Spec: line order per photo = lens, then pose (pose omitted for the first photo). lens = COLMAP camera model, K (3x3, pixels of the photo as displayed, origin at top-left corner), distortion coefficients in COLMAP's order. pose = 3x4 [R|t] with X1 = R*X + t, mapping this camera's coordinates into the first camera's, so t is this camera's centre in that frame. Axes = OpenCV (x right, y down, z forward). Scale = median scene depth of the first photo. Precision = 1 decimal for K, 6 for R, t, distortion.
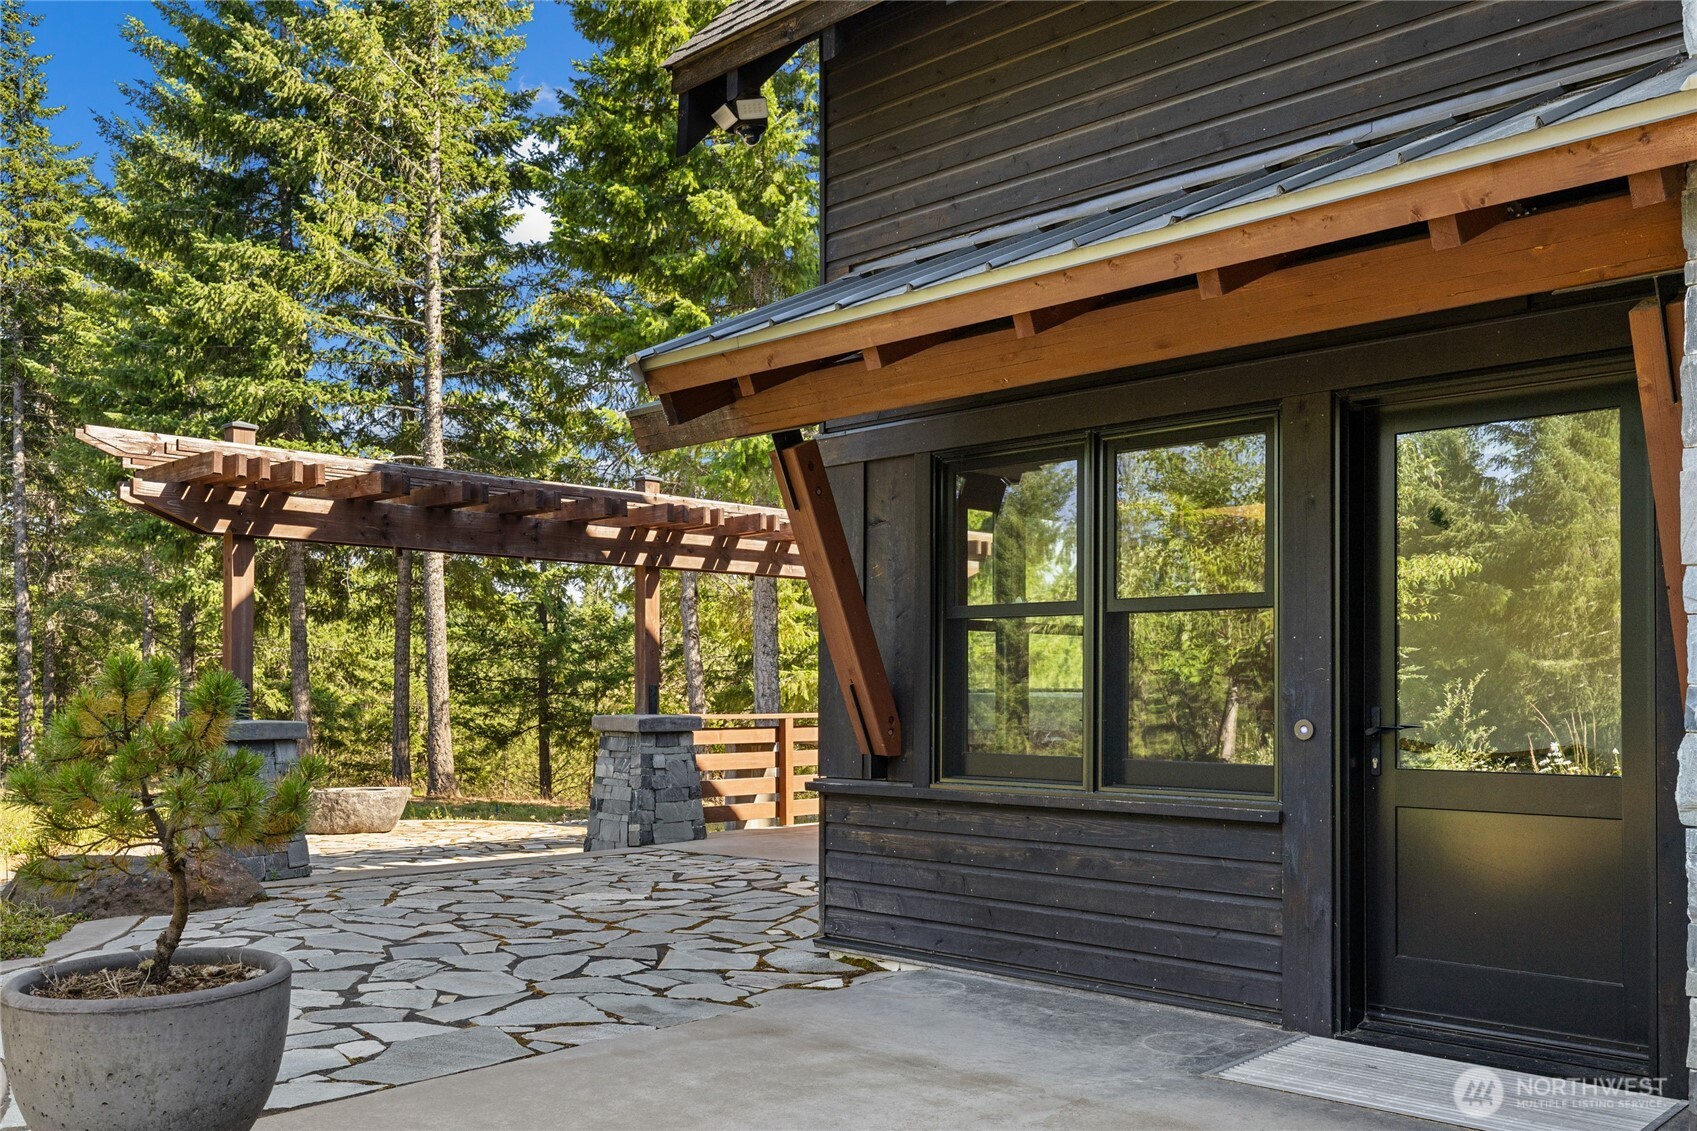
lens RADIAL K [[1554.6, 0, 842.6], [0, 1554.6, 602.5], [0, 0, 1]] dist [0.013190, -0.000567]
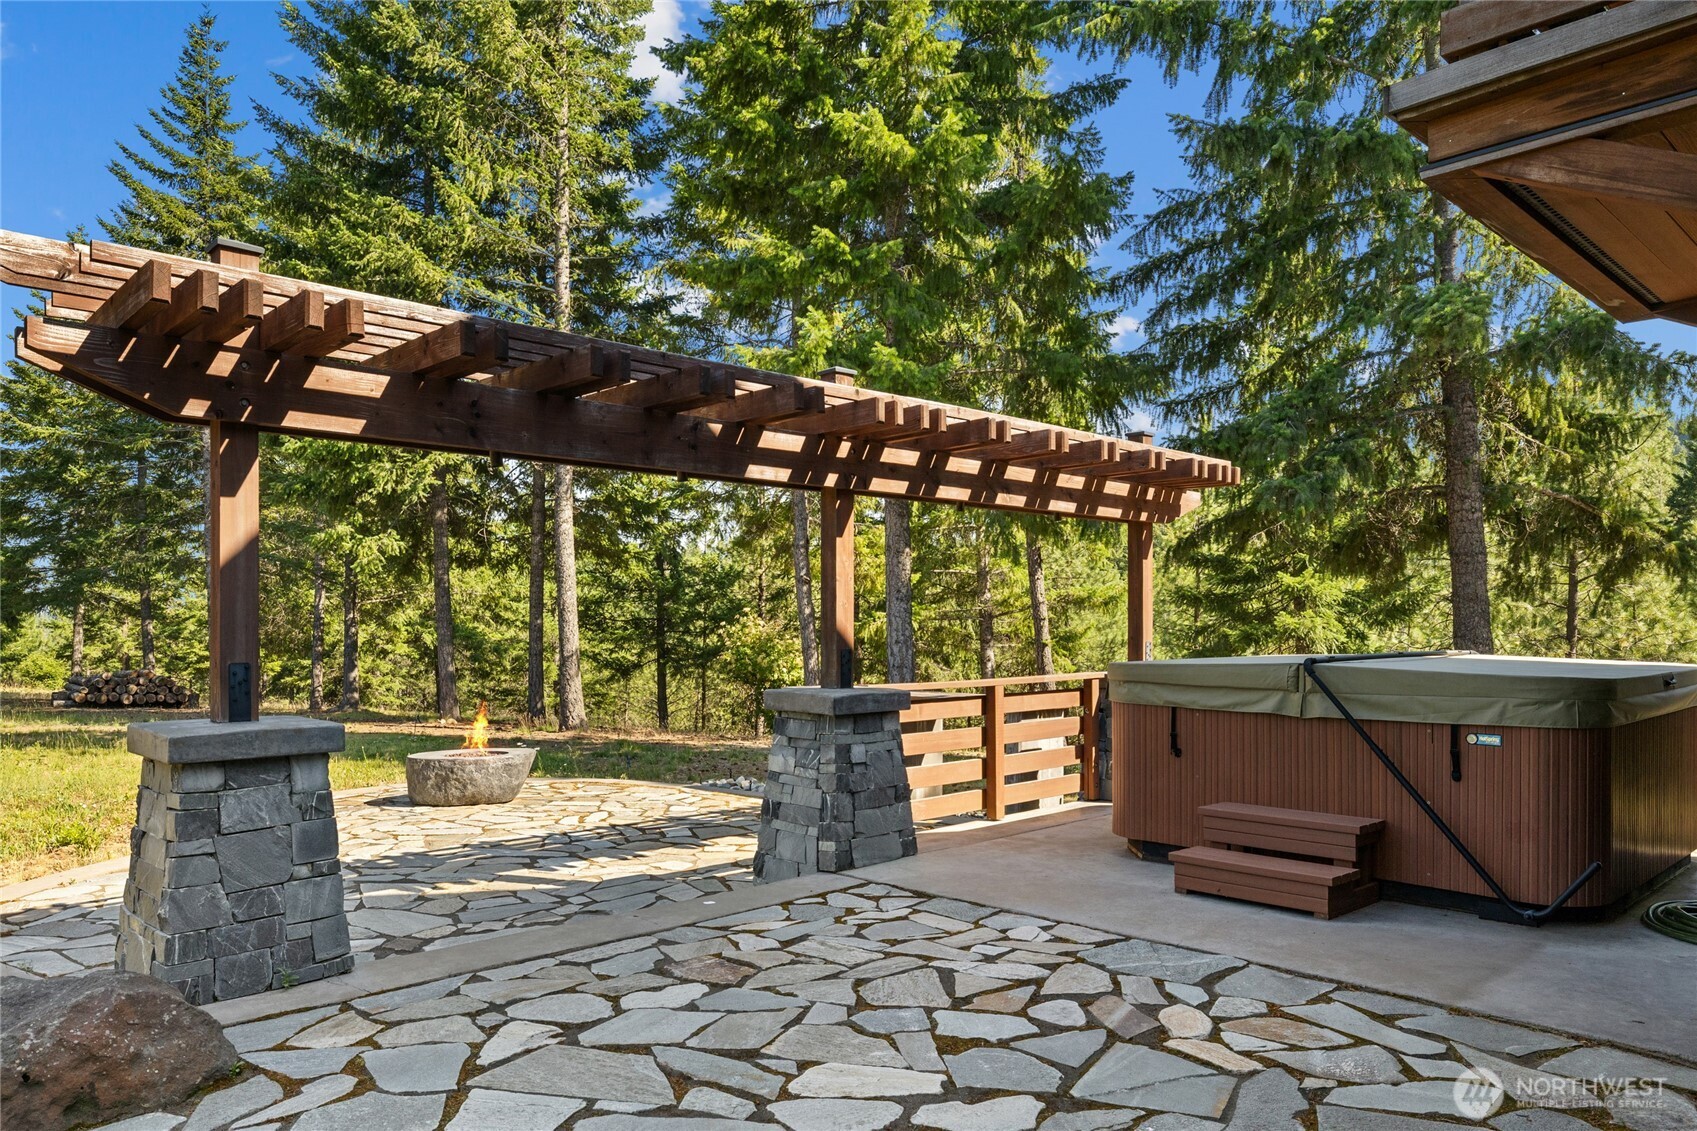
lens RADIAL K [[1115.5, 0, 848.5], [0, 1115.5, 565.5], [0, 0, 1]] dist [-0.006602, 0.000410]
pose [[0.999922, -0.002947, -0.012149, -0.057920], [0.003051, 0.999959, 0.008540, 0.004192], [0.012124, -0.008576, 0.999890, 0.235943]]
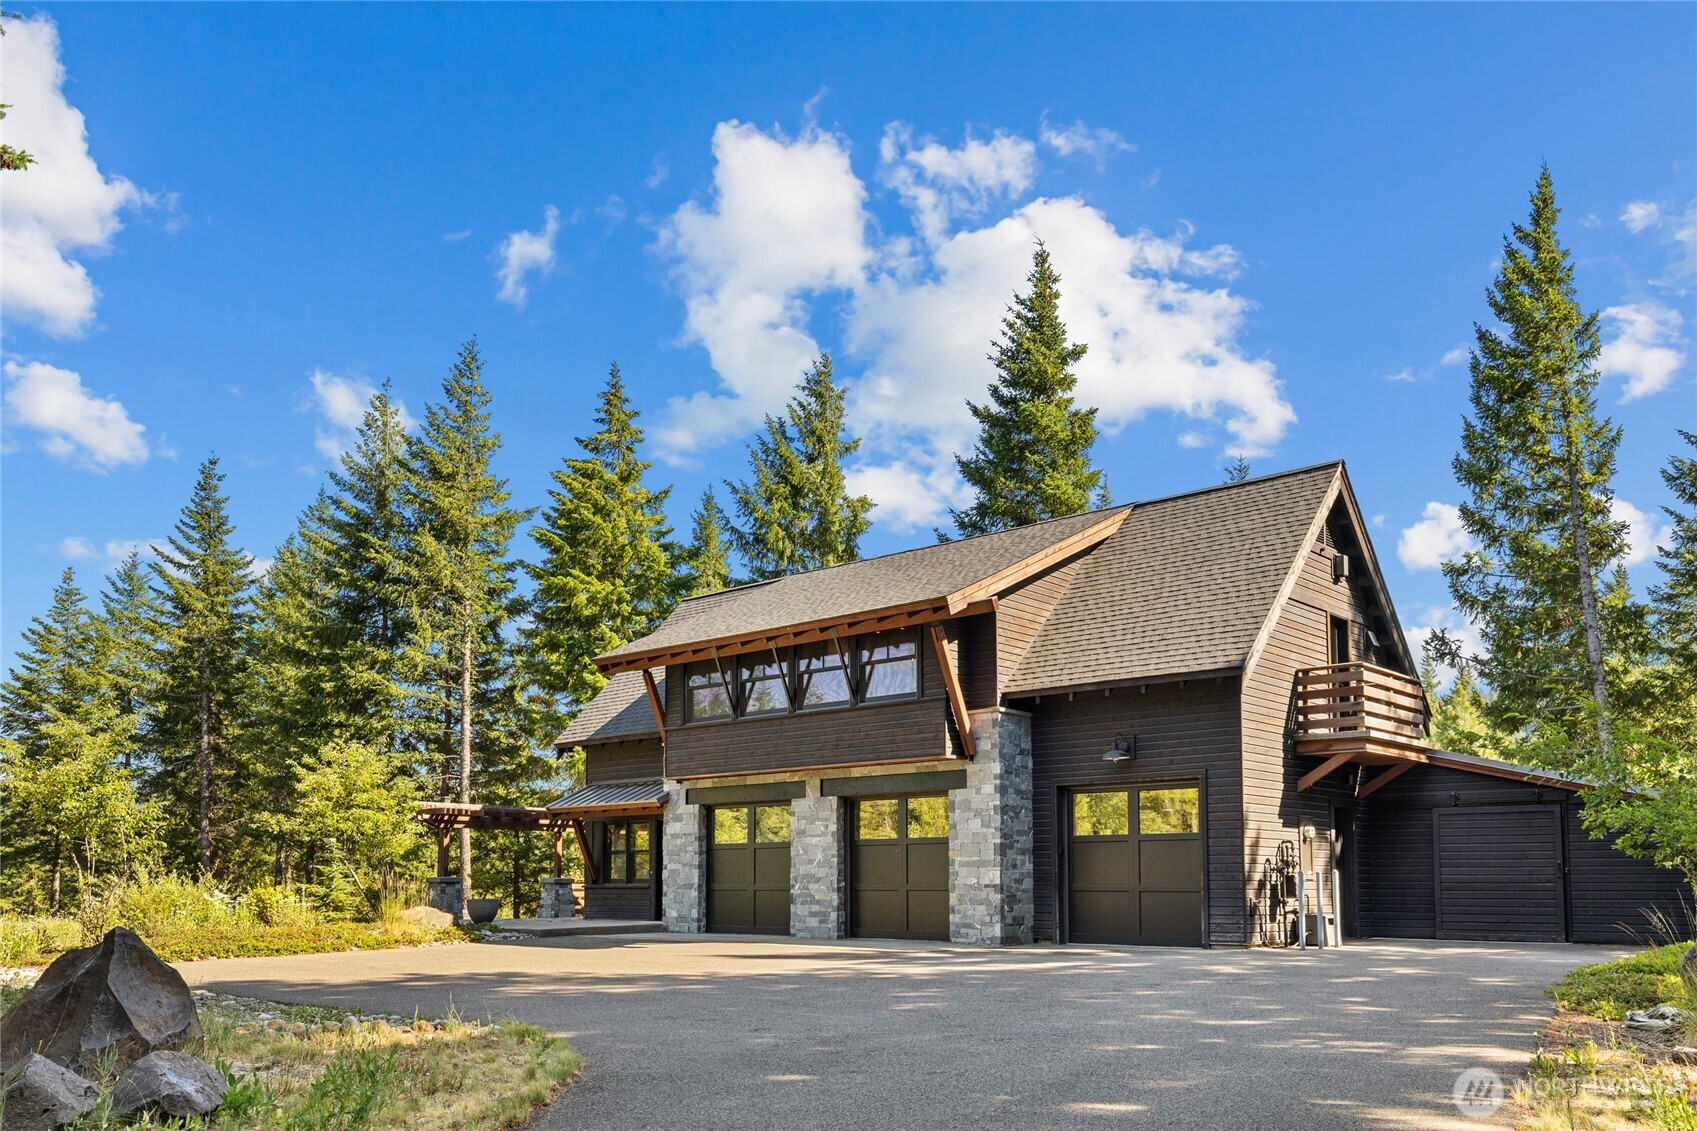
lens RADIAL K [[2547.7, 0, 848.5], [0, 2547.7, 565.5], [0, 0, 1]] dist [0.111957, -0.015465]
pose [[0.998707, -0.004018, -0.050683, 0.380383], [0.000081, 0.996997, -0.077438, -0.083027], [0.050842, 0.077334, 0.995708, -2.183836]]
